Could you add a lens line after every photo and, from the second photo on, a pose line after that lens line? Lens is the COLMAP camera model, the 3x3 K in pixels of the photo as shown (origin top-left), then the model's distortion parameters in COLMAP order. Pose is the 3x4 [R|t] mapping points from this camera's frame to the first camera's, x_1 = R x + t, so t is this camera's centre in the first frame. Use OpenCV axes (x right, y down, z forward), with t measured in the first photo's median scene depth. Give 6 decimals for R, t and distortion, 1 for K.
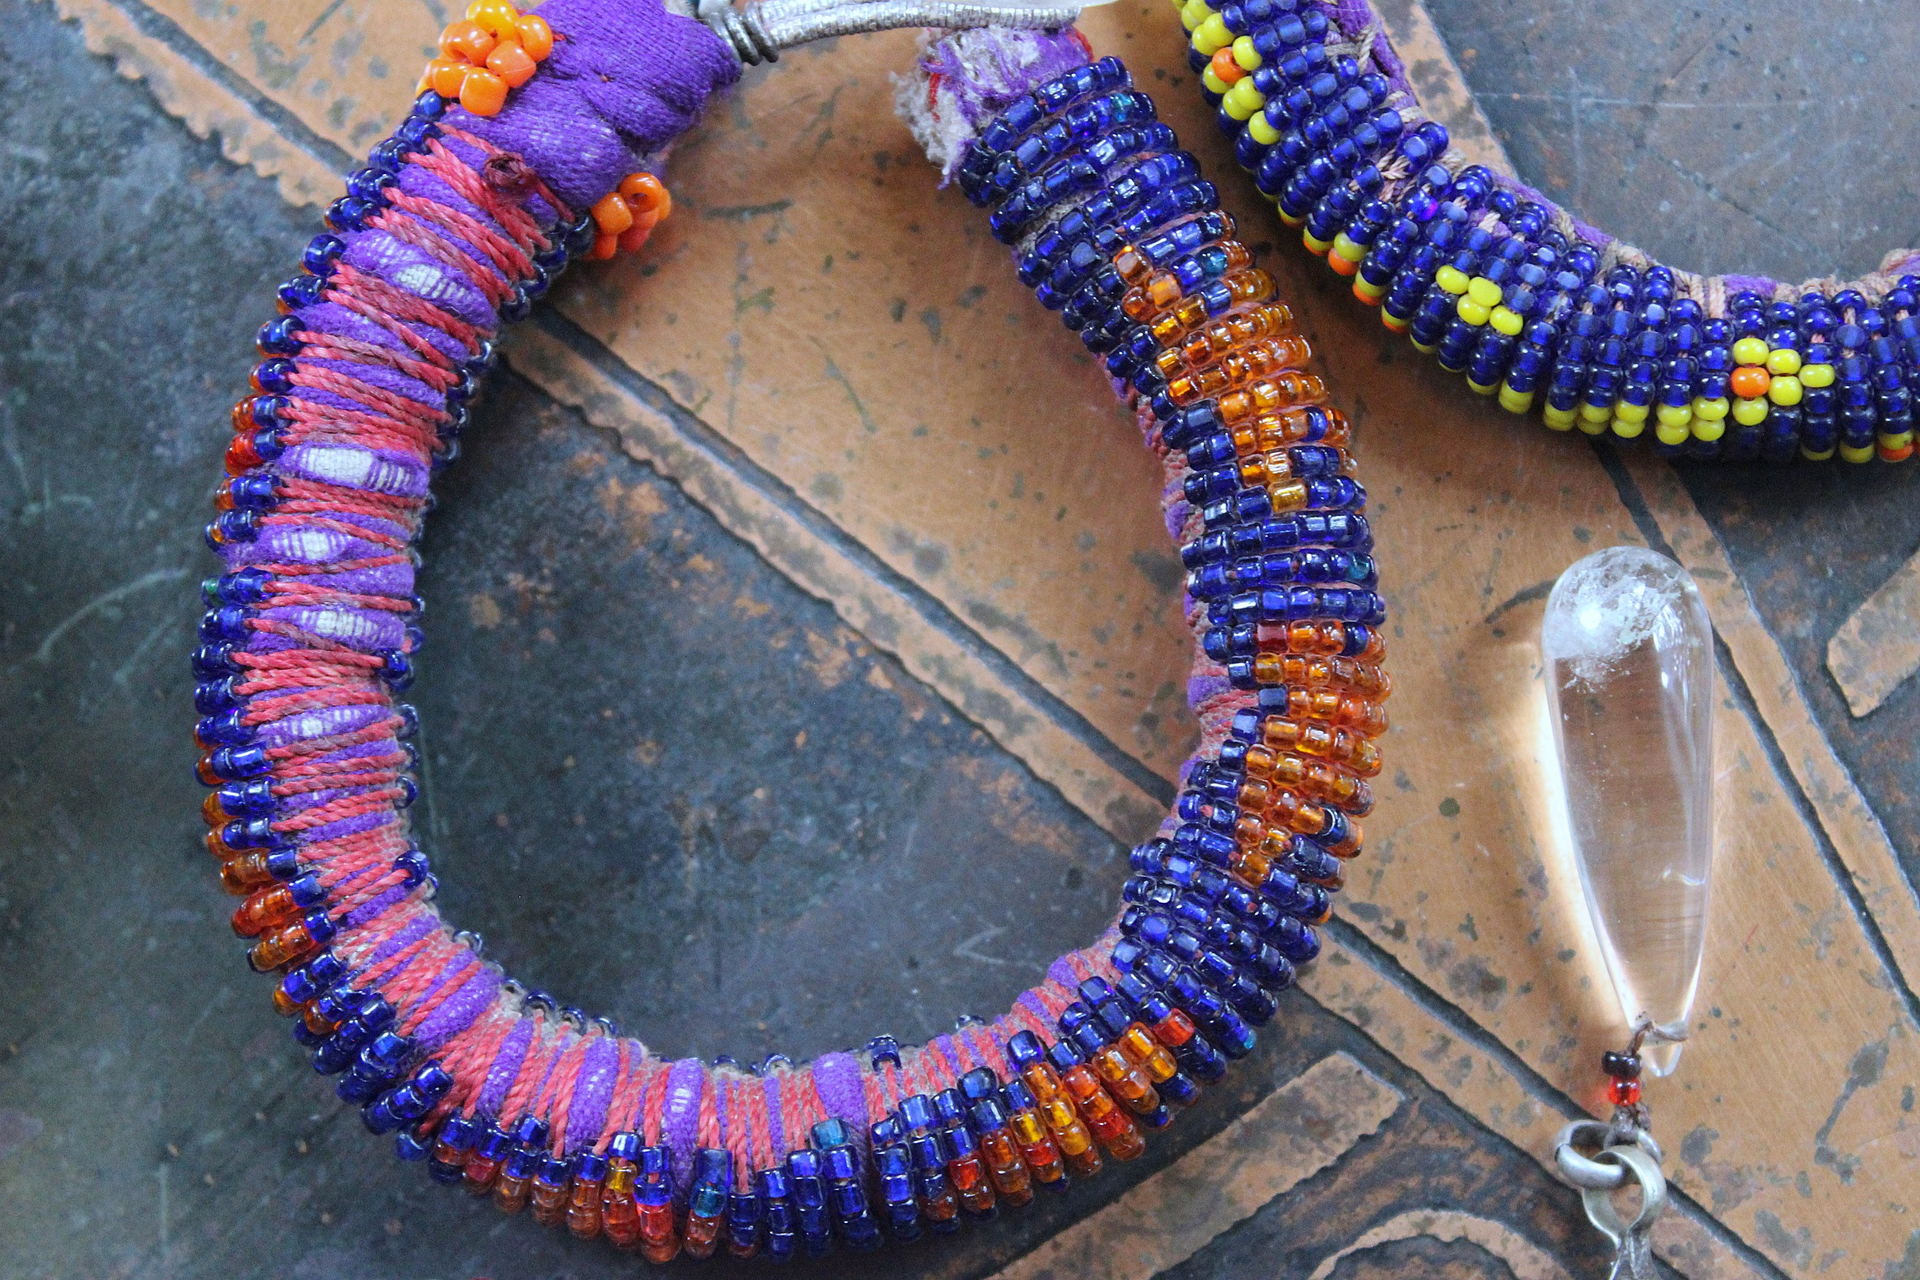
lens RADIAL K [[4677.9, 0, 890.5], [0, 4677.9, 710.6], [0, 0, 1]] dist [0.075126, 0.019140]
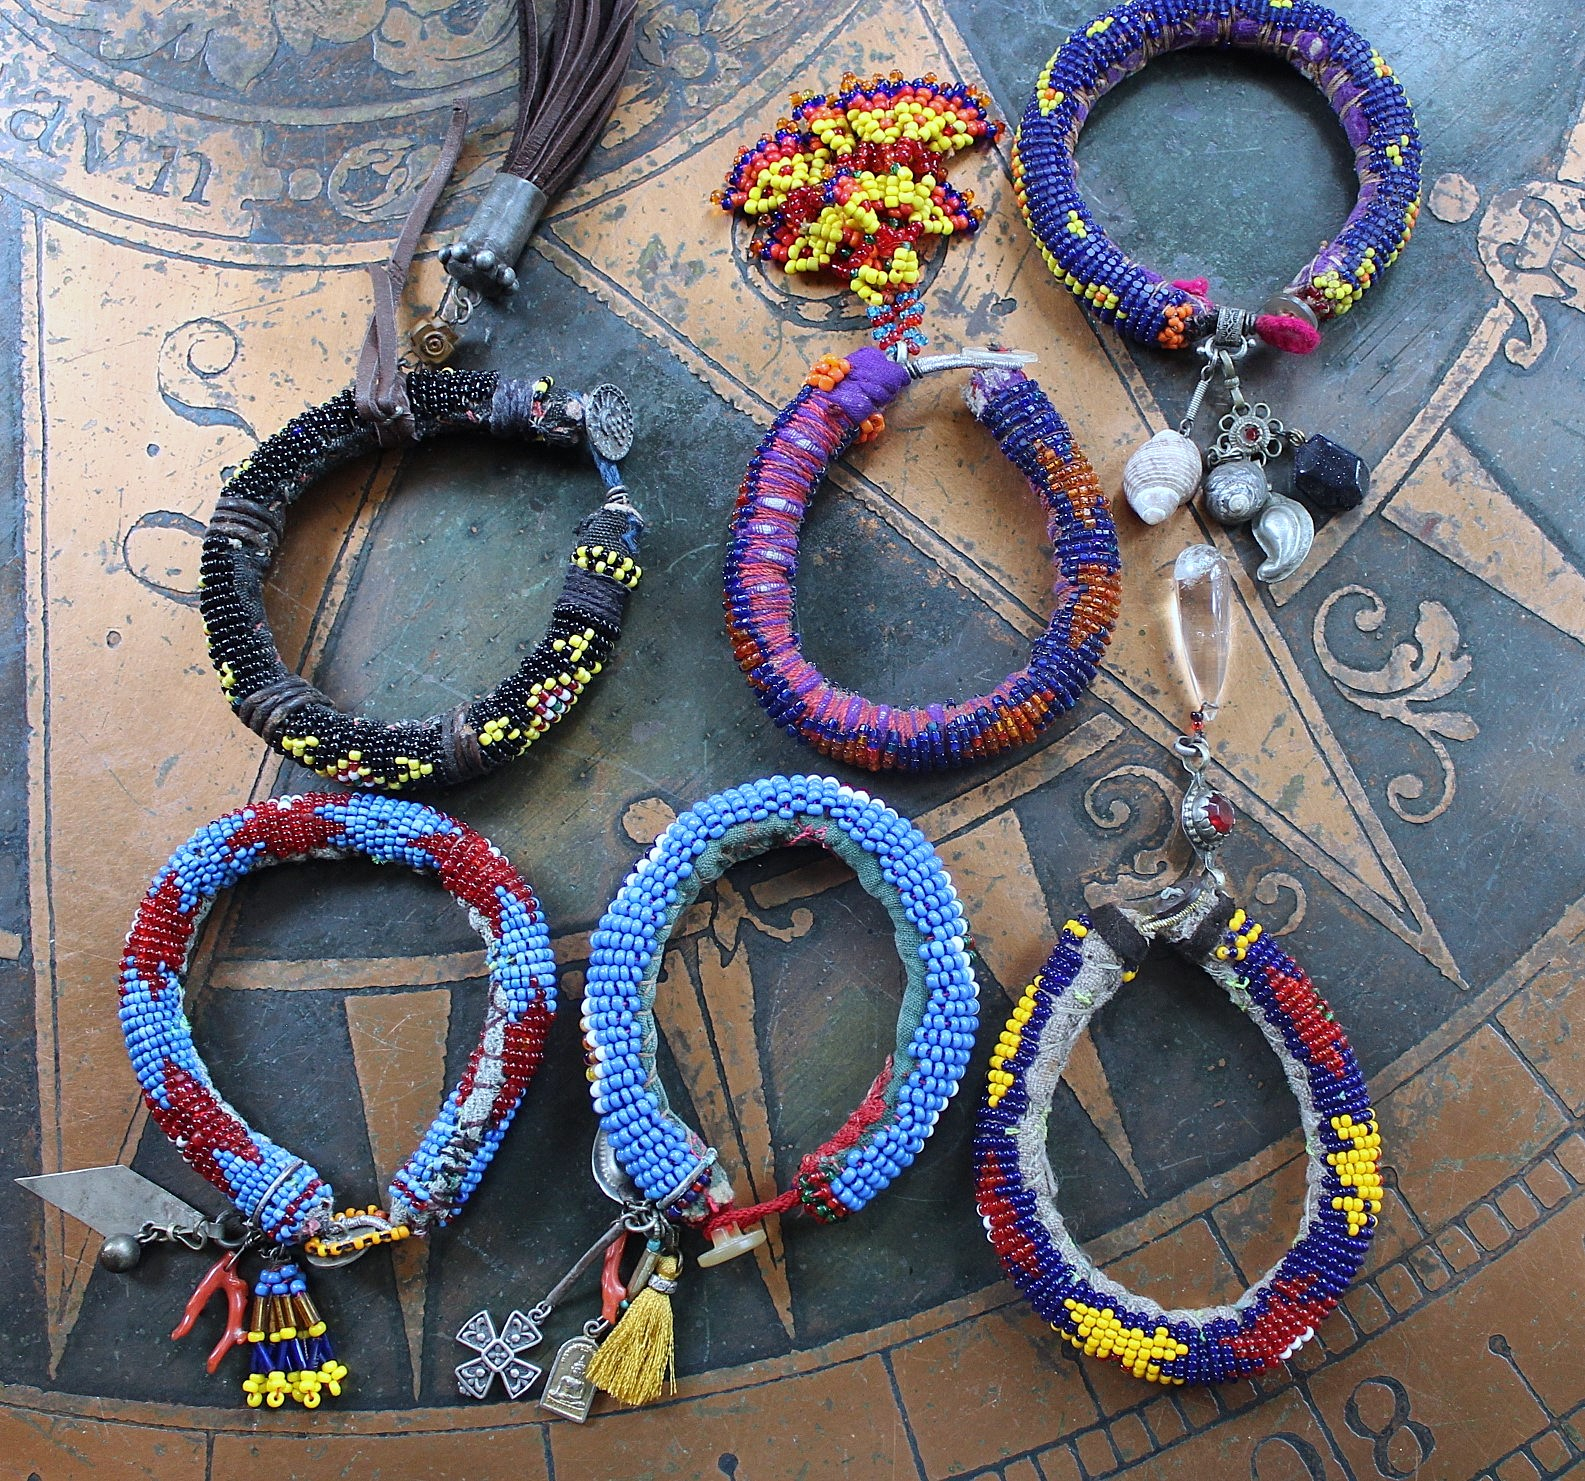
lens RADIAL K [[2282.6, 0, 879.7], [0, 2282.6, 670.3], [0, 0, 1]] dist [-0.167058, 0.178923]
pose [[0.999524, 0.029270, -0.009799, -0.032674], [-0.029888, 0.997073, -0.070369, 0.154773], [0.007711, 0.070628, 0.997473, -0.451593]]
